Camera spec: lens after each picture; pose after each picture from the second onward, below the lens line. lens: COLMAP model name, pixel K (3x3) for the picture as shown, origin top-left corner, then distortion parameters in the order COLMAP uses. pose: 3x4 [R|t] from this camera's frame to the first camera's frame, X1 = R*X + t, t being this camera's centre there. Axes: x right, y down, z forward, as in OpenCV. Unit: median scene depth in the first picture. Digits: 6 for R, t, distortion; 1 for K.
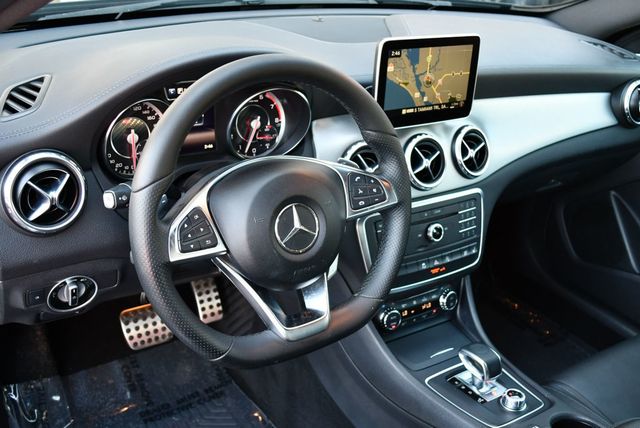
lens RADIAL K [[705.1, 0, 320.0], [0, 705.1, 214.0], [0, 0, 1]] dist [-0.082436, 0.025702]
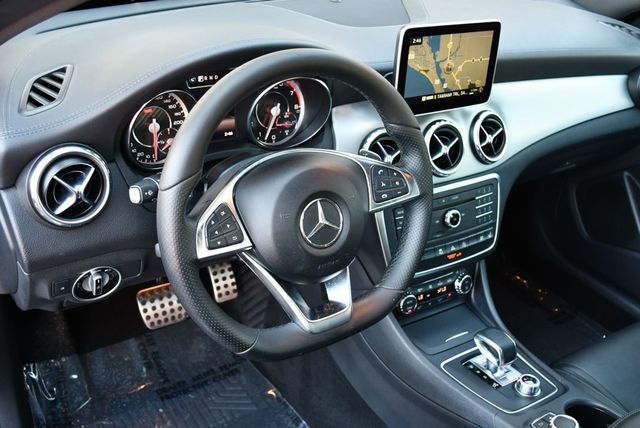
lens RADIAL K [[705.1, 0, 320.0], [0, 705.1, 214.0], [0, 0, 1]] dist [-0.082436, 0.025702]
pose [[0.999979, 0.005719, -0.003091, -0.023990], [-0.005547, 0.998588, 0.052830, -0.034521], [0.003389, -0.052811, 0.998599, -0.003526]]
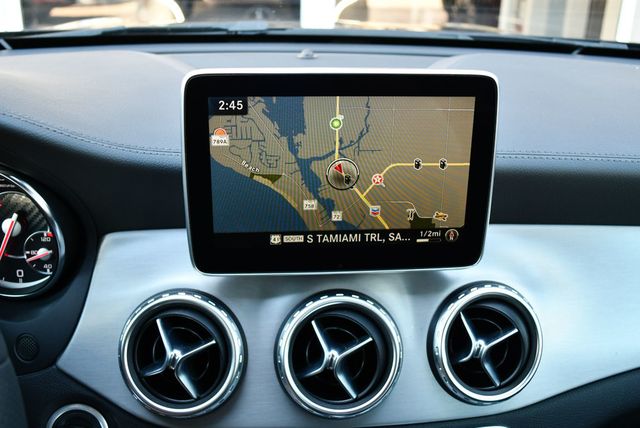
lens RADIAL K [[654.5, 0, 320.0], [0, 654.5, 214.0], [0, 0, 1]] dist [-0.081470, -0.011429]
pose [[0.881839, 0.117048, -0.456793, 0.333913], [-0.158363, 0.985953, -0.053080, -0.145648], [0.444164, 0.119148, 0.887988, 0.654009]]
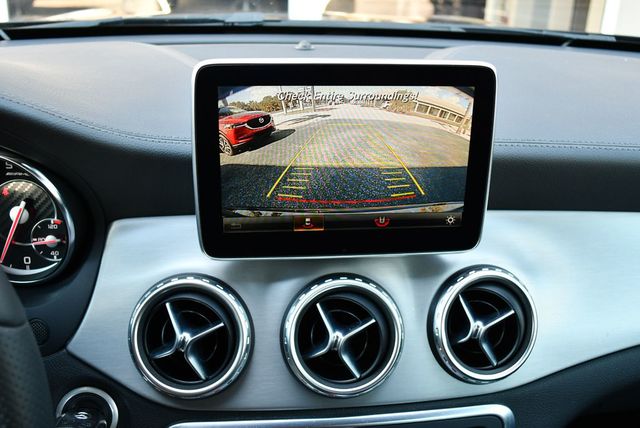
lens RADIAL K [[654.5, 0, 320.0], [0, 654.5, 214.0], [0, 0, 1]] dist [-0.081470, -0.011429]
pose [[0.892407, 0.119674, -0.435072, 0.329272], [-0.154203, 0.987023, -0.044800, -0.138828], [0.424065, 0.107069, 0.899280, 0.636107]]
